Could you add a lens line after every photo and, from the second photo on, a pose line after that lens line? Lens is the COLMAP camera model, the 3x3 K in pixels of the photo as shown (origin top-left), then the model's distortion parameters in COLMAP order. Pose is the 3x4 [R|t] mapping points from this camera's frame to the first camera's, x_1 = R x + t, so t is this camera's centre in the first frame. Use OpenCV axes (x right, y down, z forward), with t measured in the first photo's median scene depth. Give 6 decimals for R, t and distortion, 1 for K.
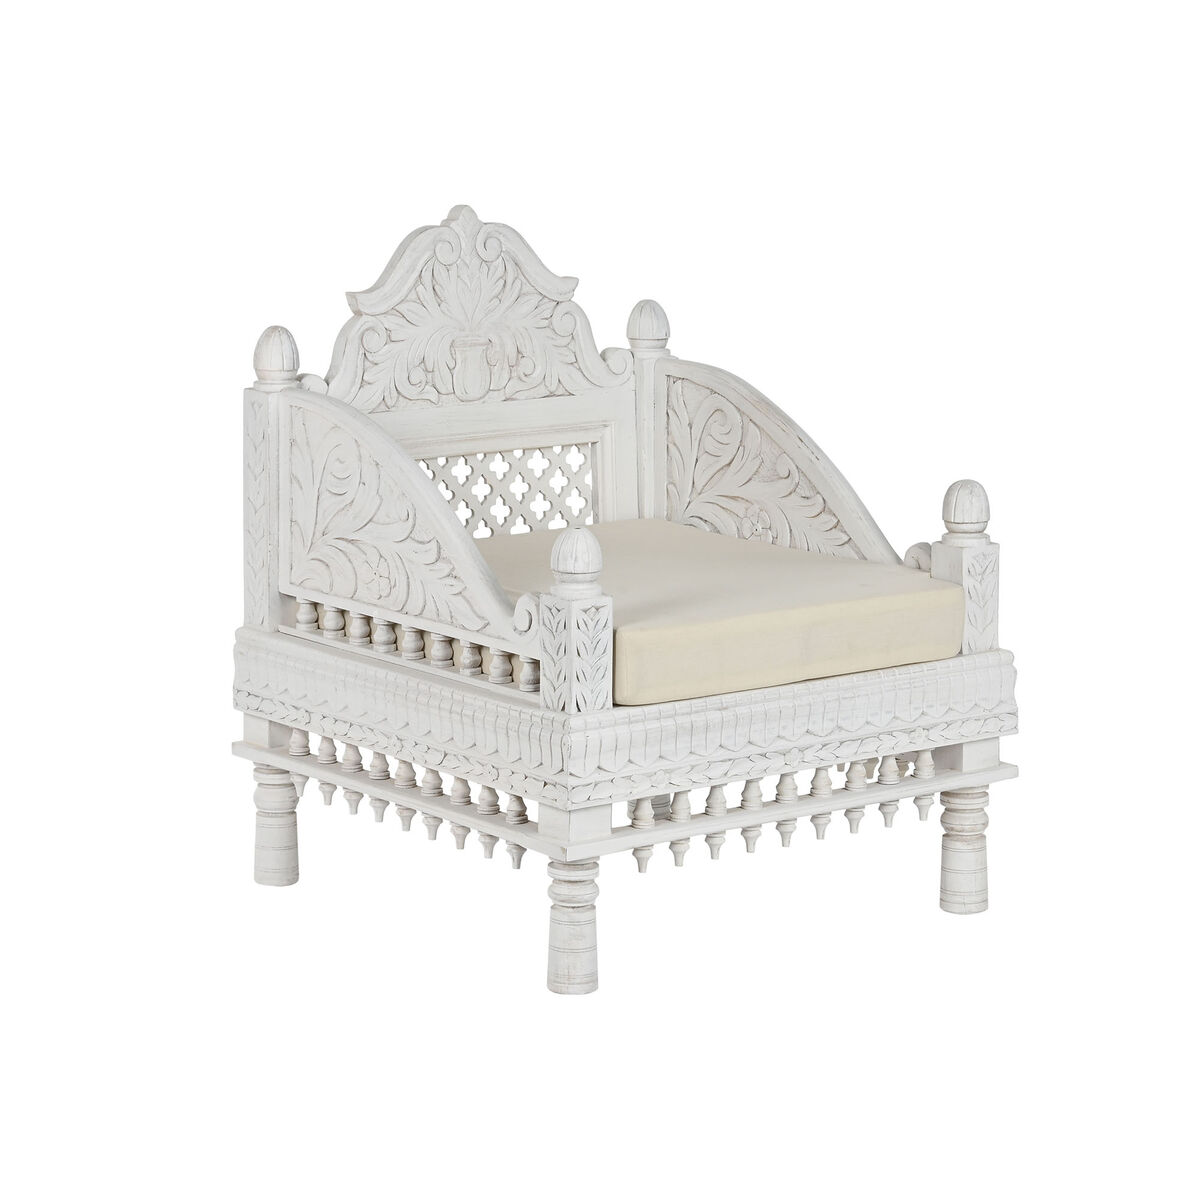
lens RADIAL K [[4657.1, 0, 760.3], [0, 4657.1, 877.7], [0, 0, 1]] dist [0.481199, -4.415804]
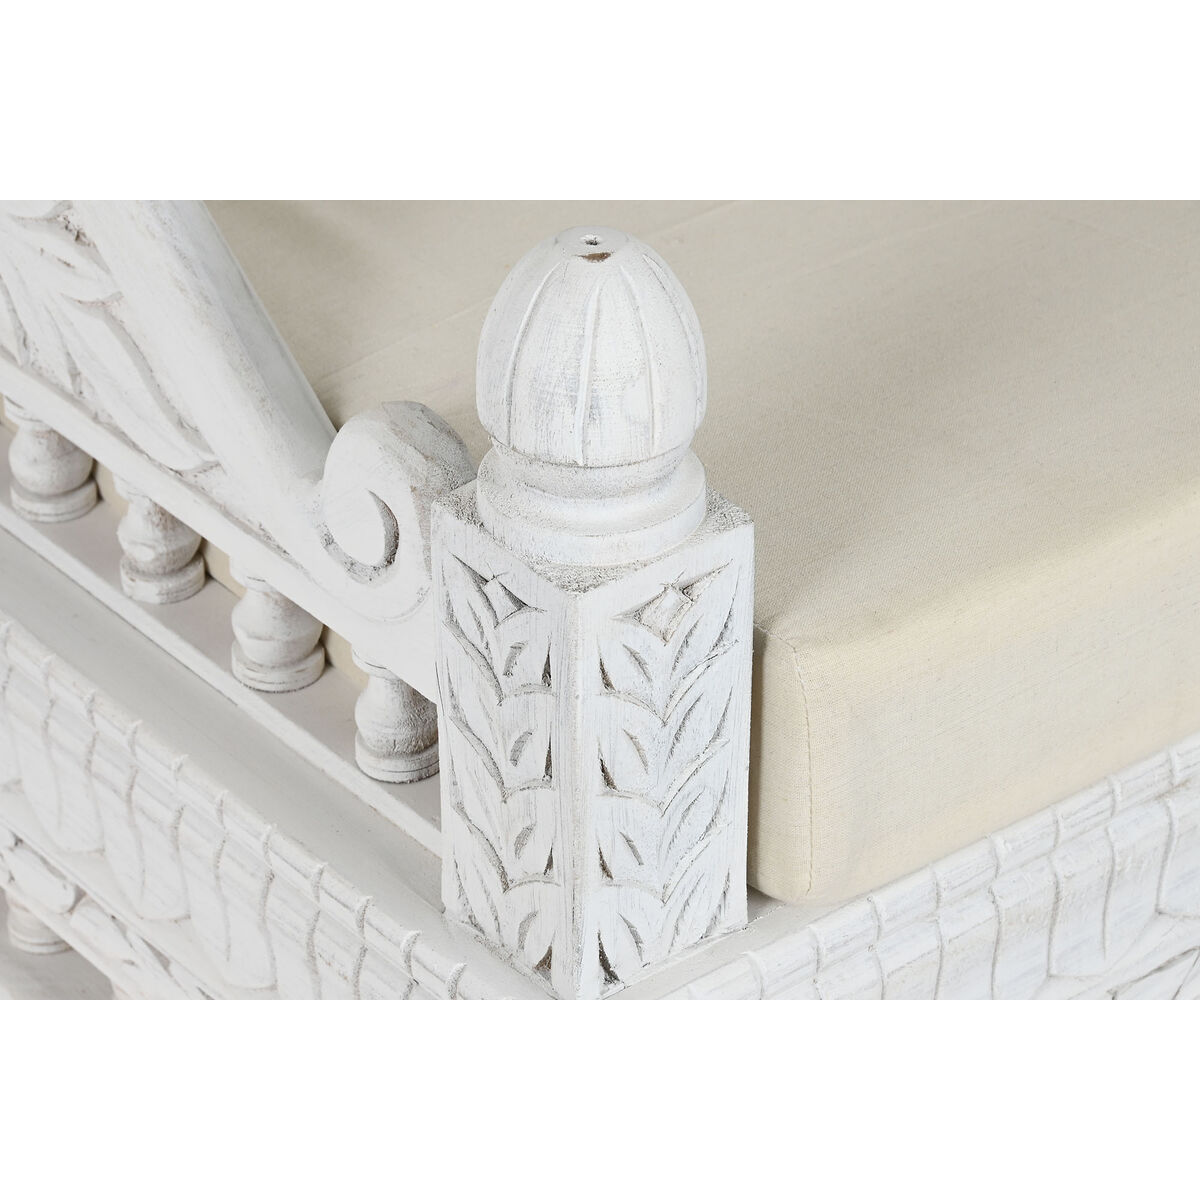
lens RADIAL K [[4673.3, 0, 600.6], [0, 4673.3, 782.8], [0, 0, 1]] dist [-0.032389, 4.386365]
pose [[0.999880, -0.013080, -0.008341, -0.034557], [0.015243, 0.928287, 0.371553, -0.122969], [0.002883, -0.371635, 0.928374, 0.726499]]
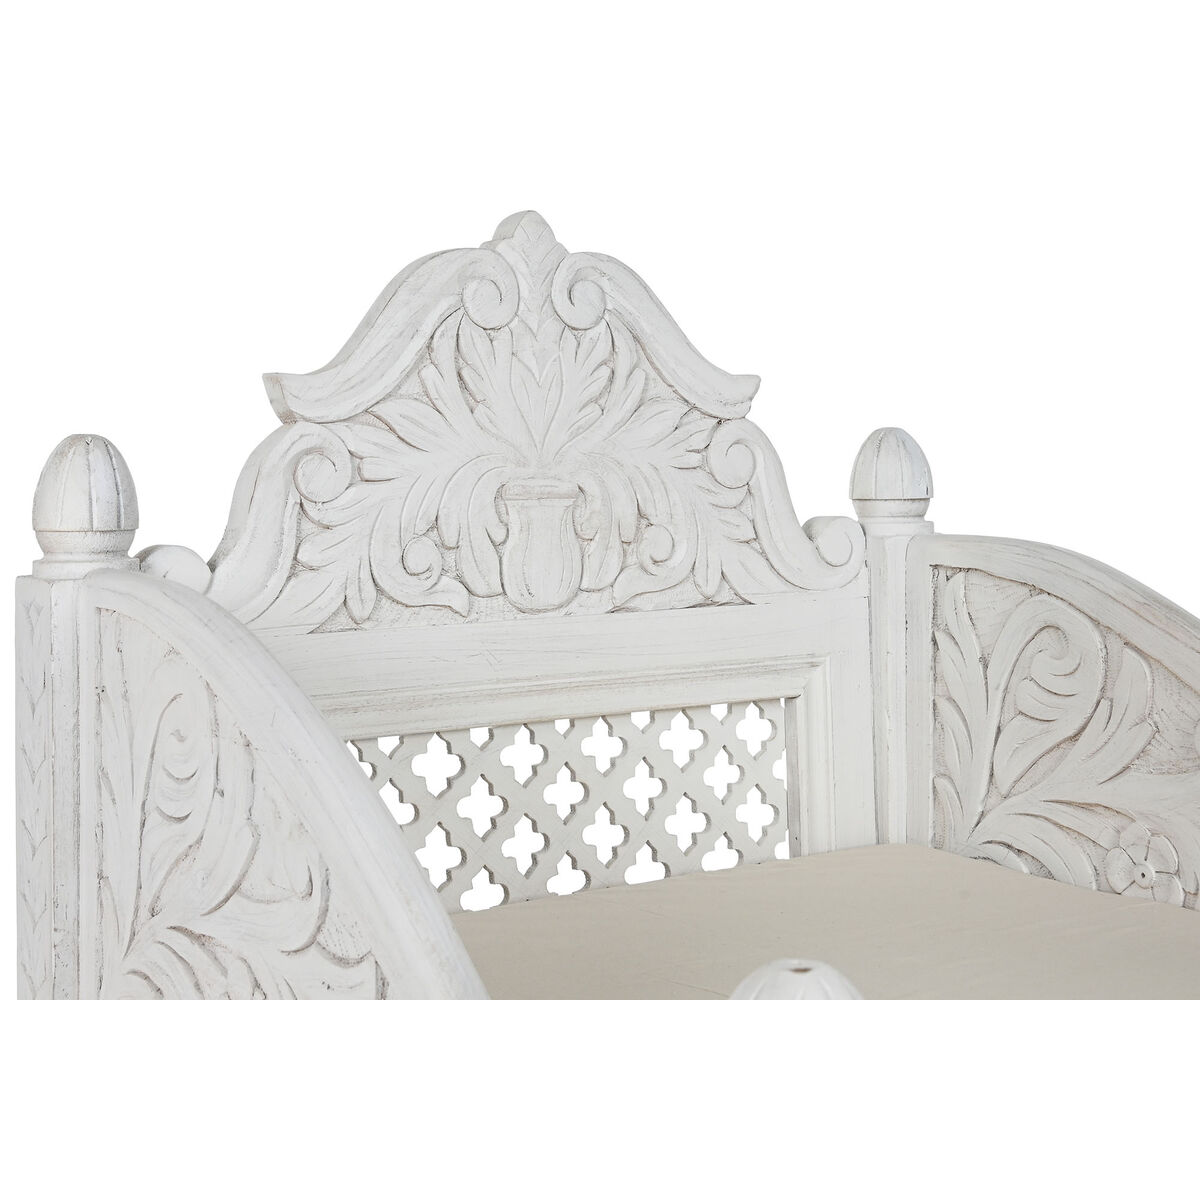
lens RADIAL K [[2198.0, 0, 620.2], [0, 2198.0, 559.6], [0, 0, 1]] dist [-0.025468, 0.105518]
pose [[0.996504, -0.013069, -0.082520, -0.036017], [-0.001313, 0.985118, -0.171874, -0.070327], [0.083538, 0.171382, 0.981657, 0.802799]]
